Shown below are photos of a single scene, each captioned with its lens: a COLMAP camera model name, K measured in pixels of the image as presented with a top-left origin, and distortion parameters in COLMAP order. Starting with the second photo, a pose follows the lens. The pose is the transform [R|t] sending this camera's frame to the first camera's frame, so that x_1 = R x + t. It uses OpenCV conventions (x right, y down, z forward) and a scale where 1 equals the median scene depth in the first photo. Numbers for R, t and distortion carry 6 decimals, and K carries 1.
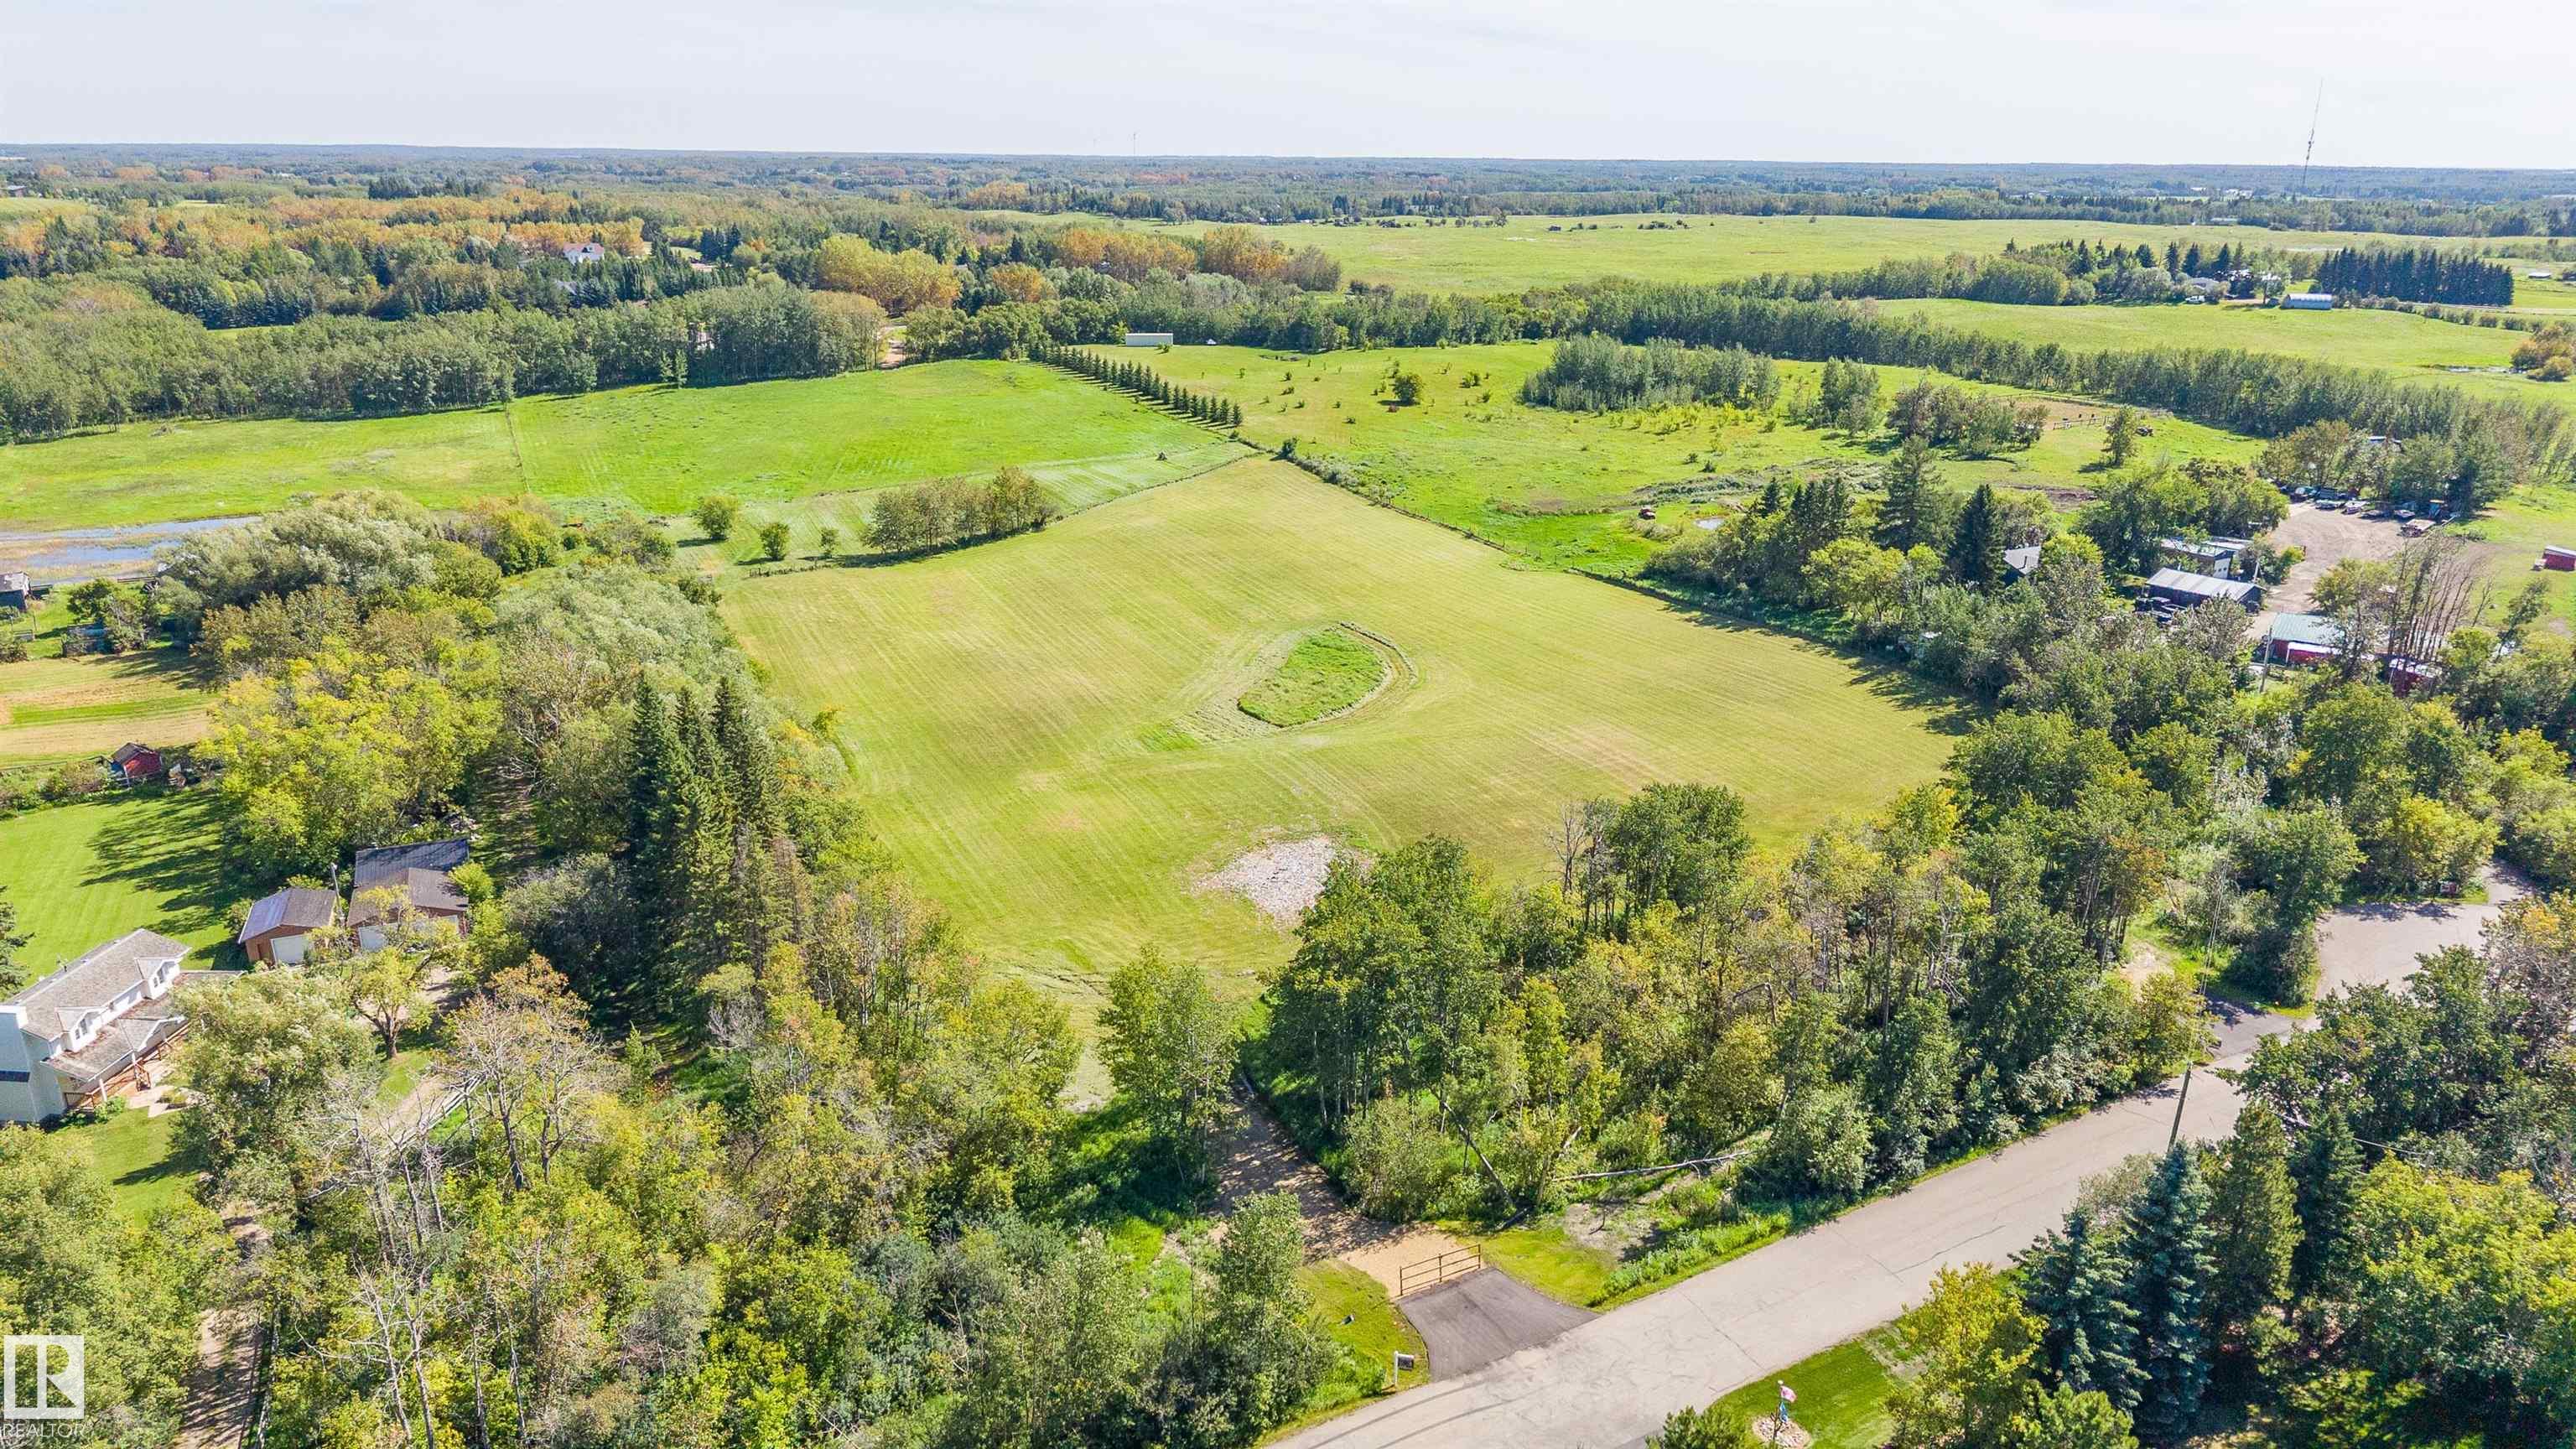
lens RADIAL K [[1716.9, 0, 1287.5], [0, 1716.9, 737.2], [0, 0, 1]] dist [0.031583, -0.038342]
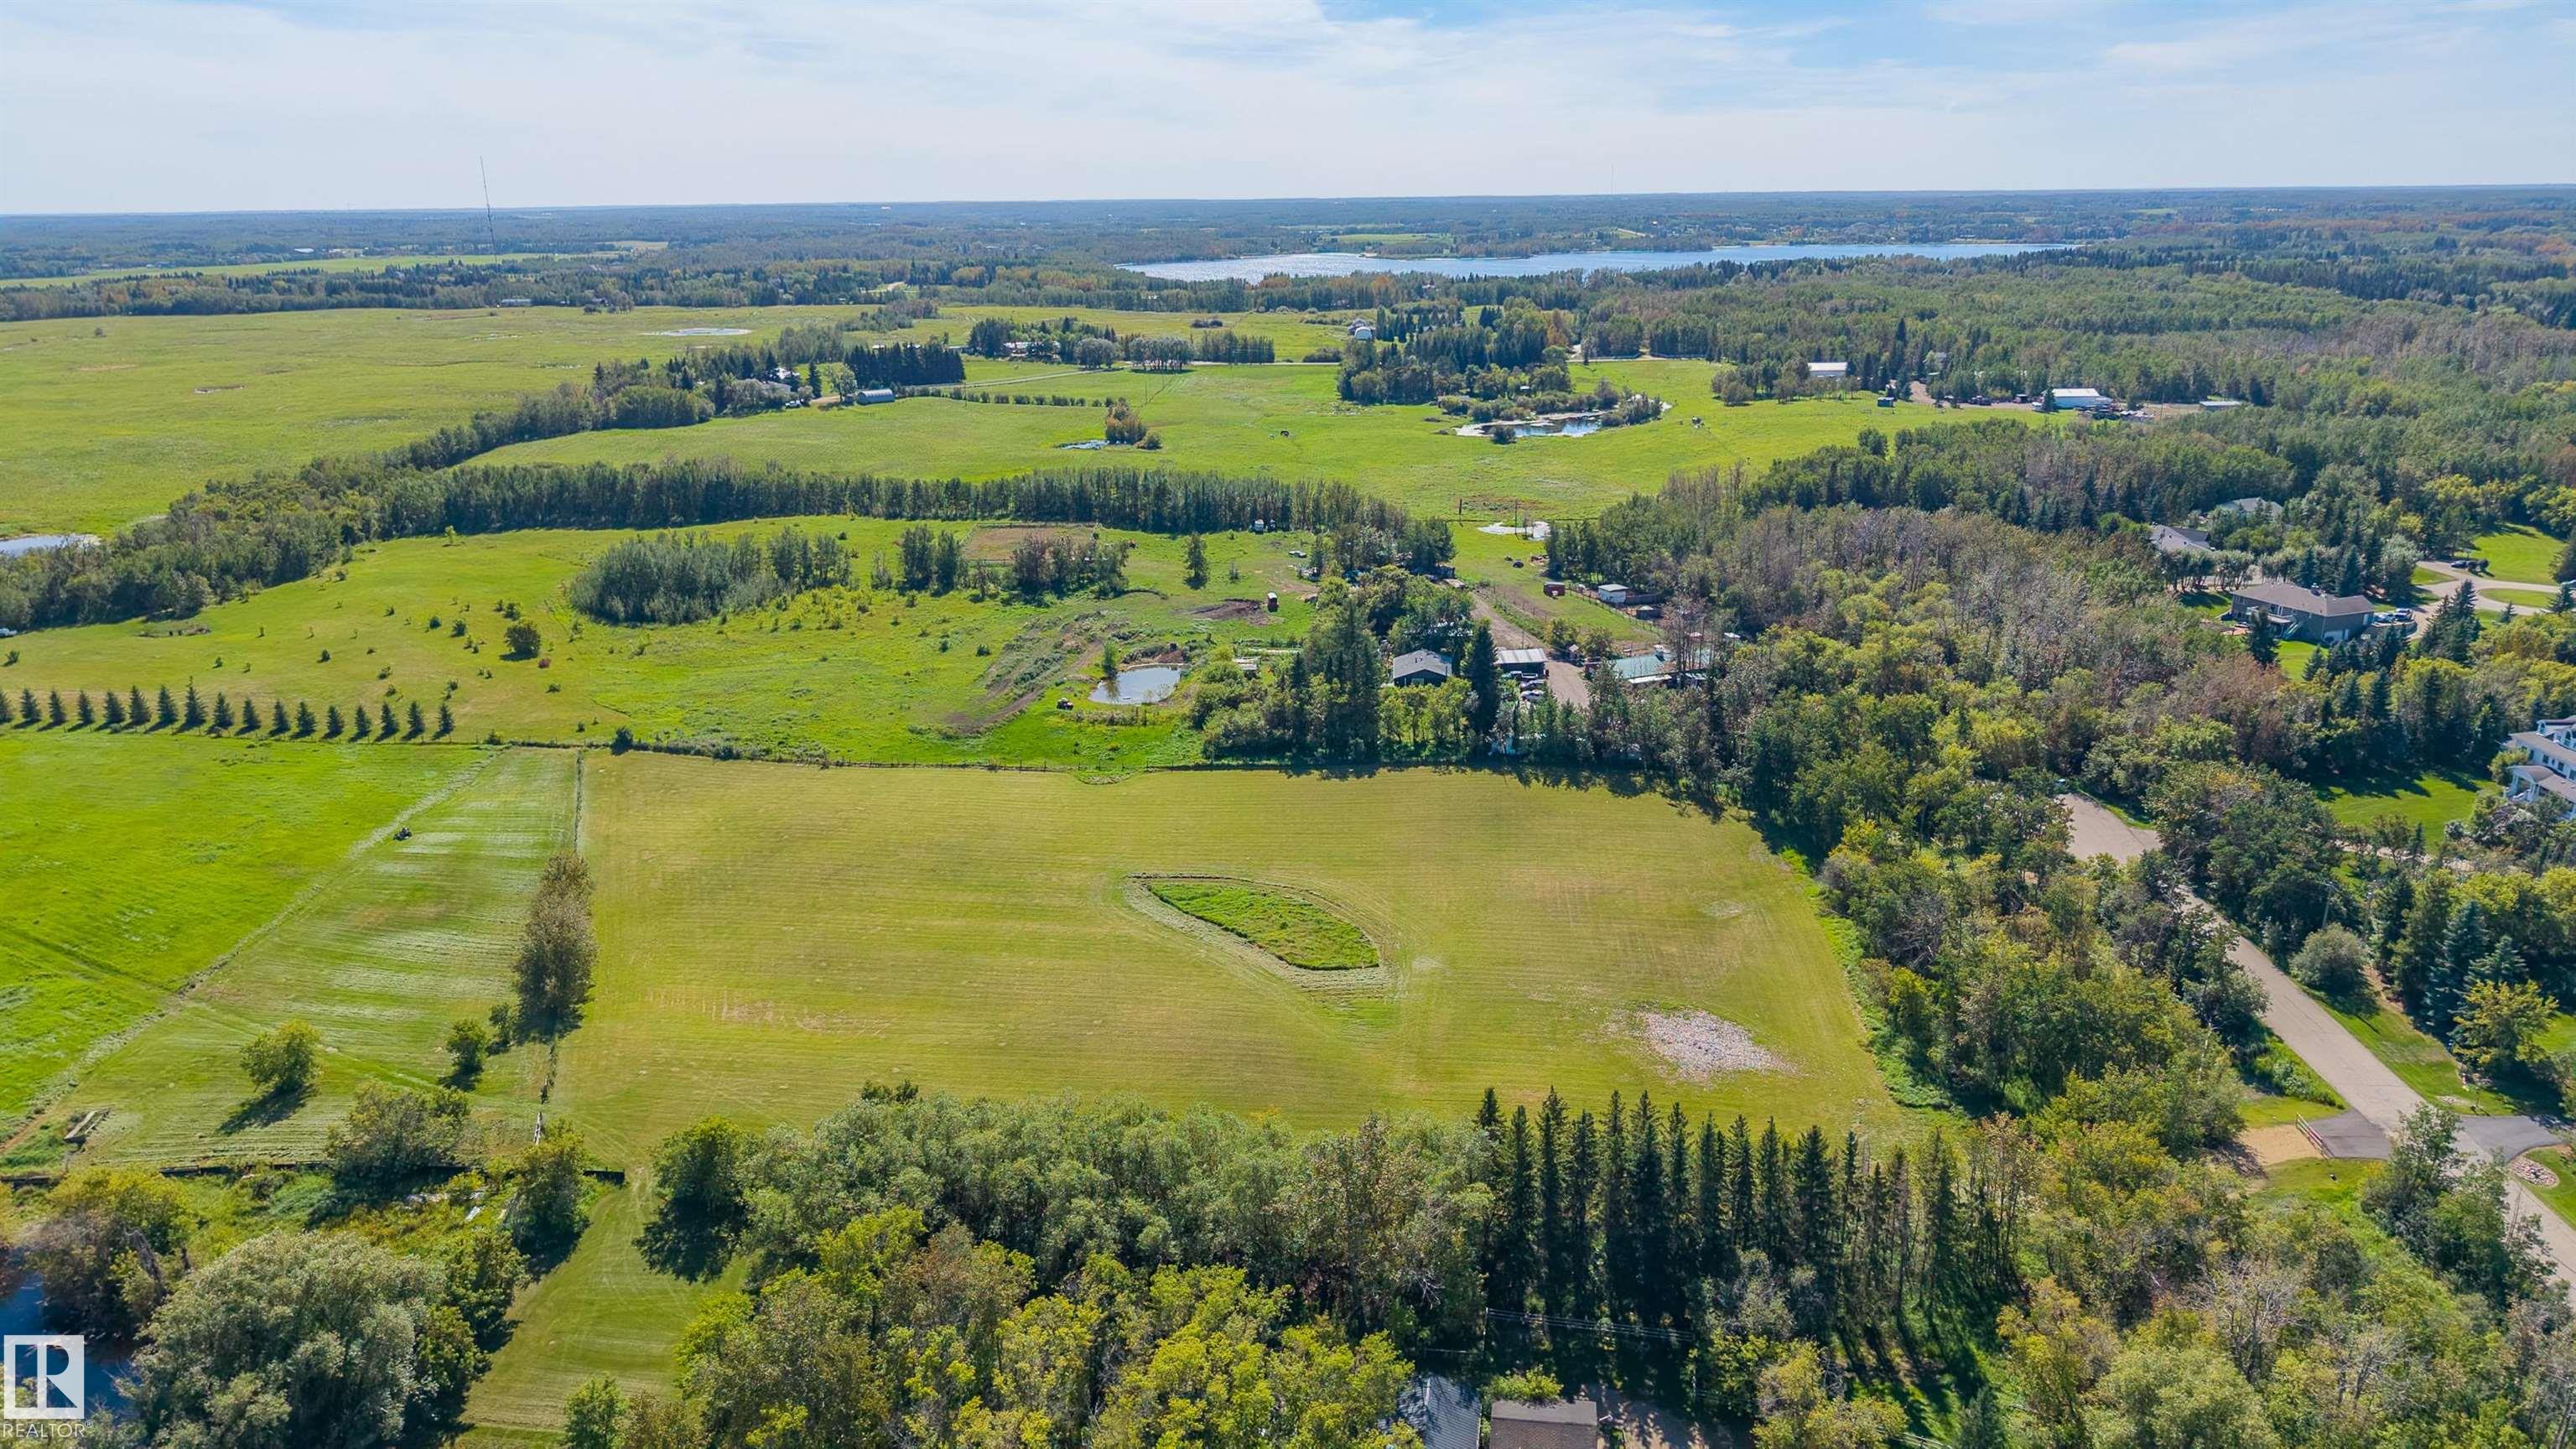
lens RADIAL K [[1716.9, 0, 1292.0], [0, 1716.9, 720.9], [0, 0, 1]] dist [0.031583, -0.038342]
pose [[0.519952, -0.263329, 0.812593, -0.616836], [0.288476, 0.949538, 0.123121, -0.214341], [-0.804010, 0.170397, 0.569678, 0.256954]]
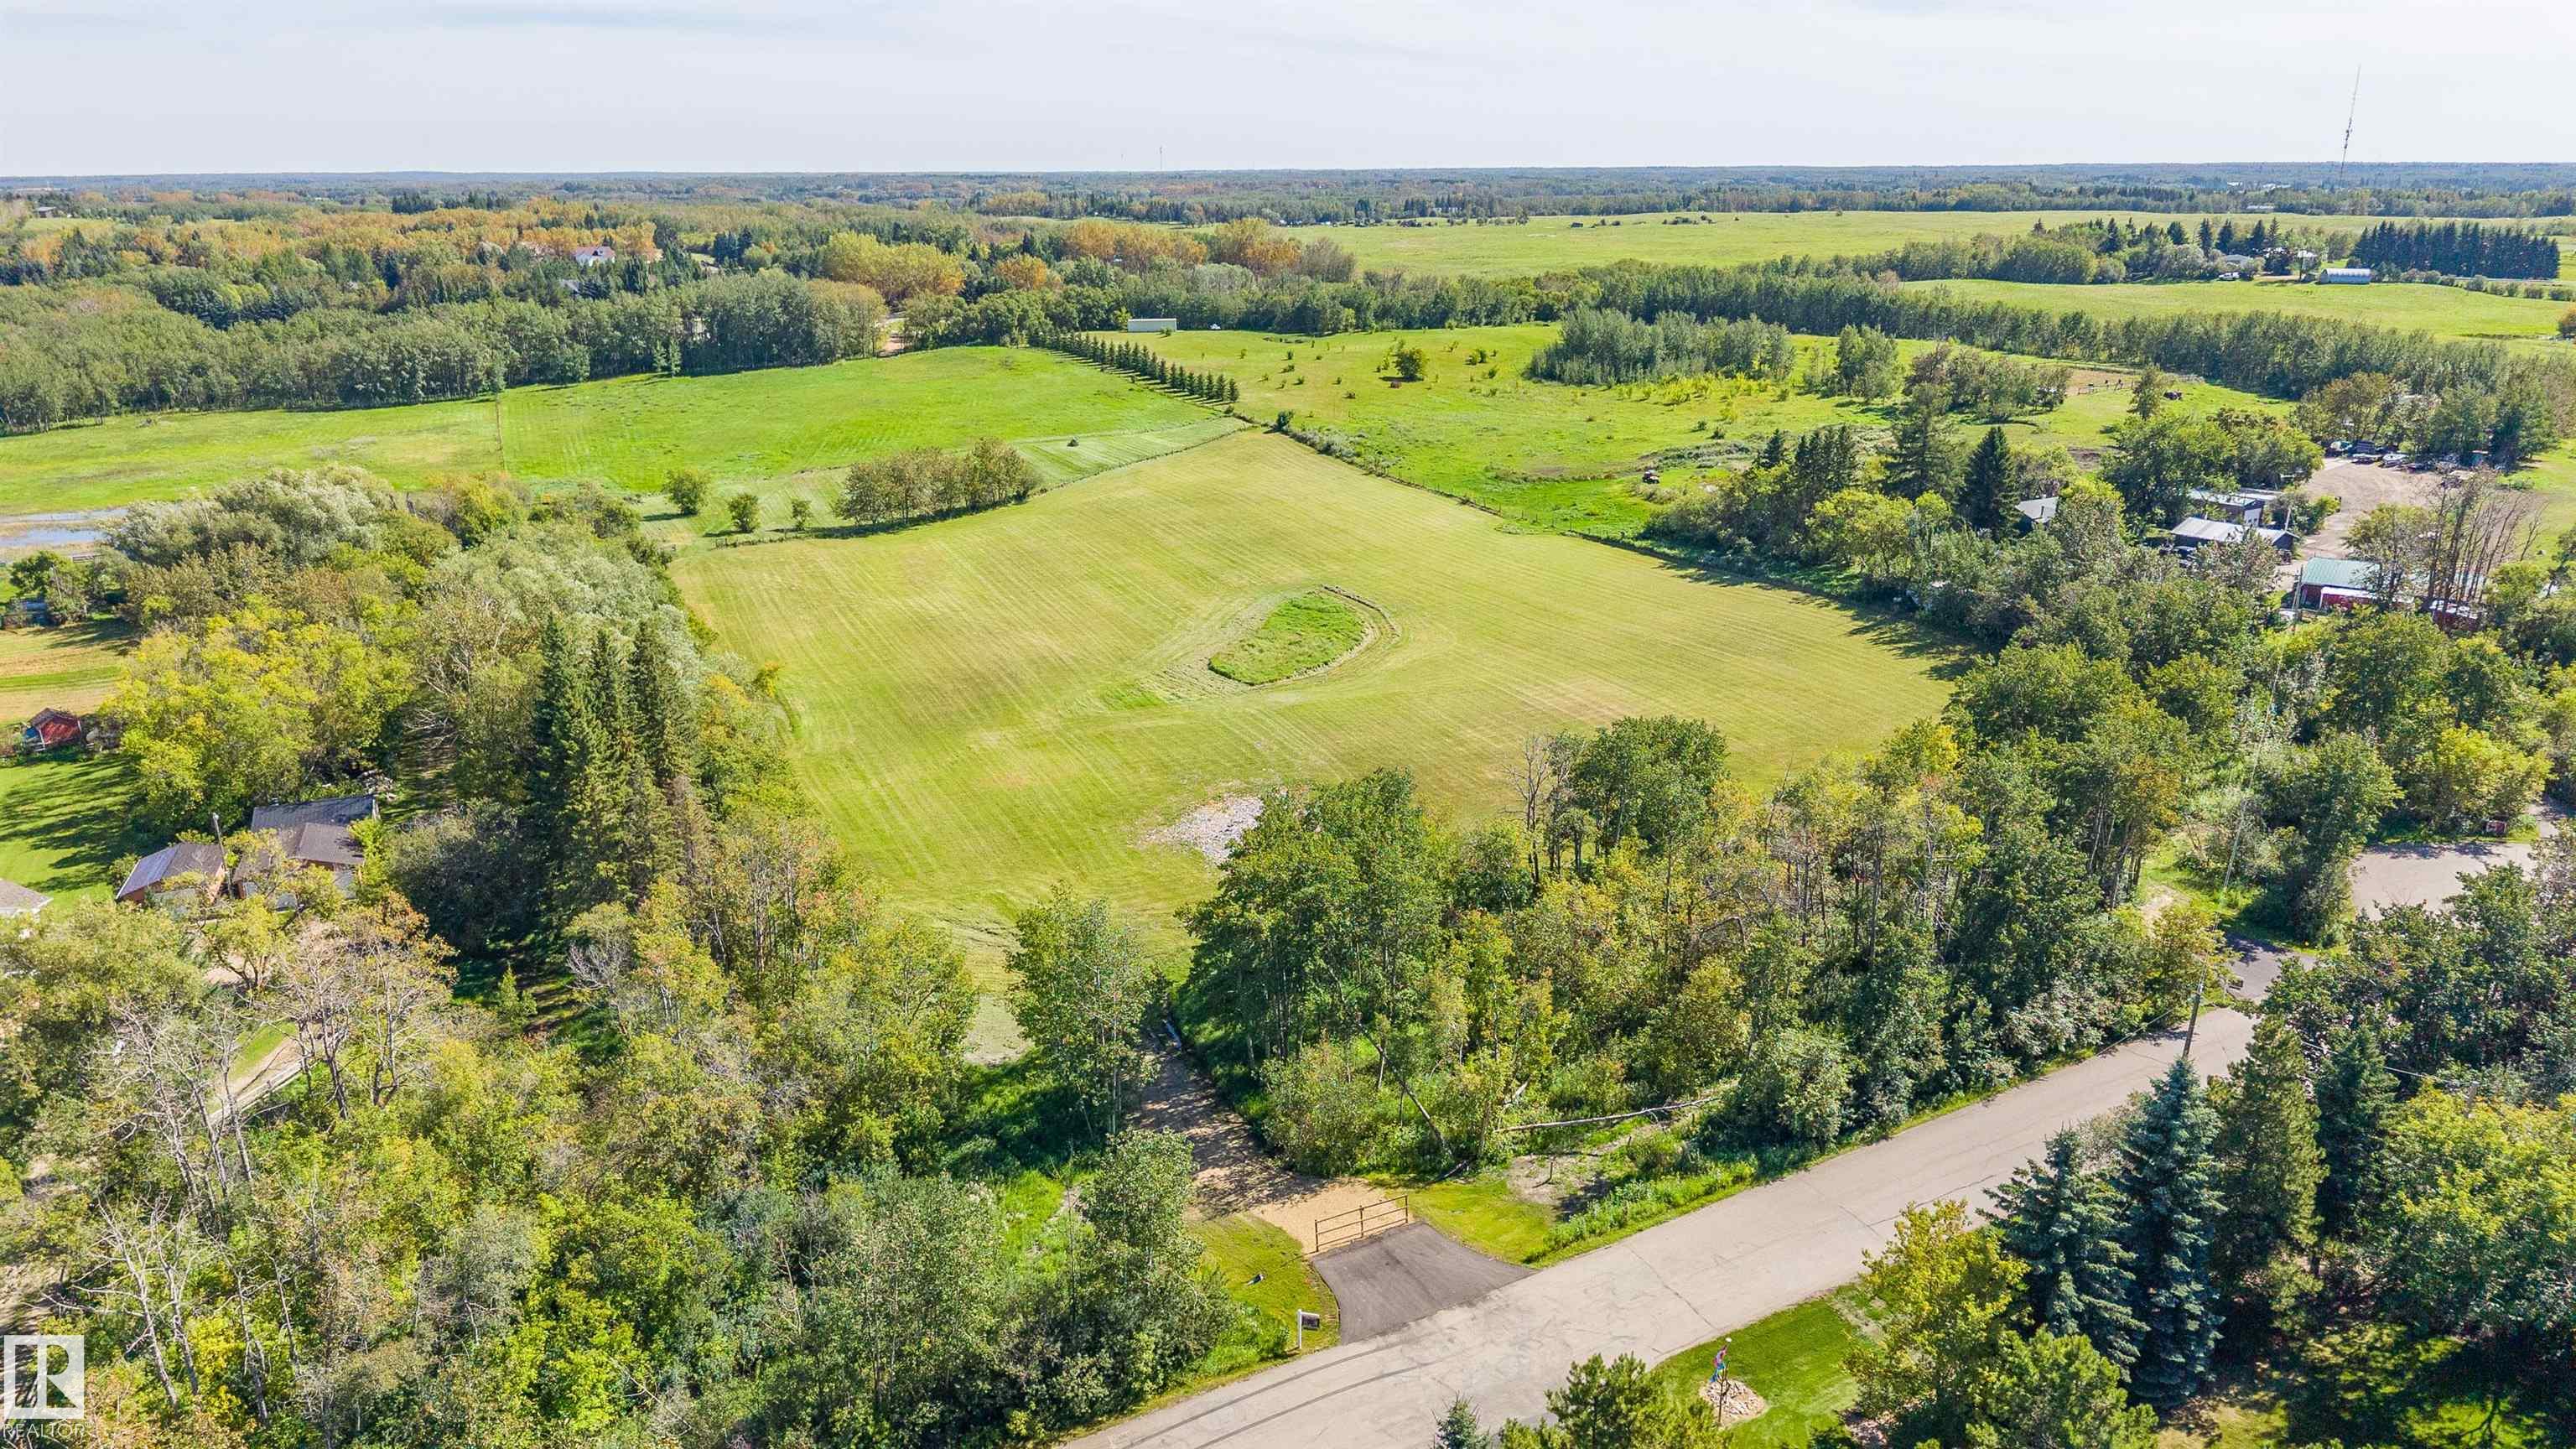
lens RADIAL K [[1716.9, 0, 1287.4], [0, 1716.9, 741.9], [0, 0, 1]] dist [0.031583, -0.038342]
pose [[0.999763, -0.009026, -0.019804, 0.023745], [0.008930, 0.999948, -0.004952, 0.020920], [0.019847, 0.004774, 0.999792, 0.033587]]
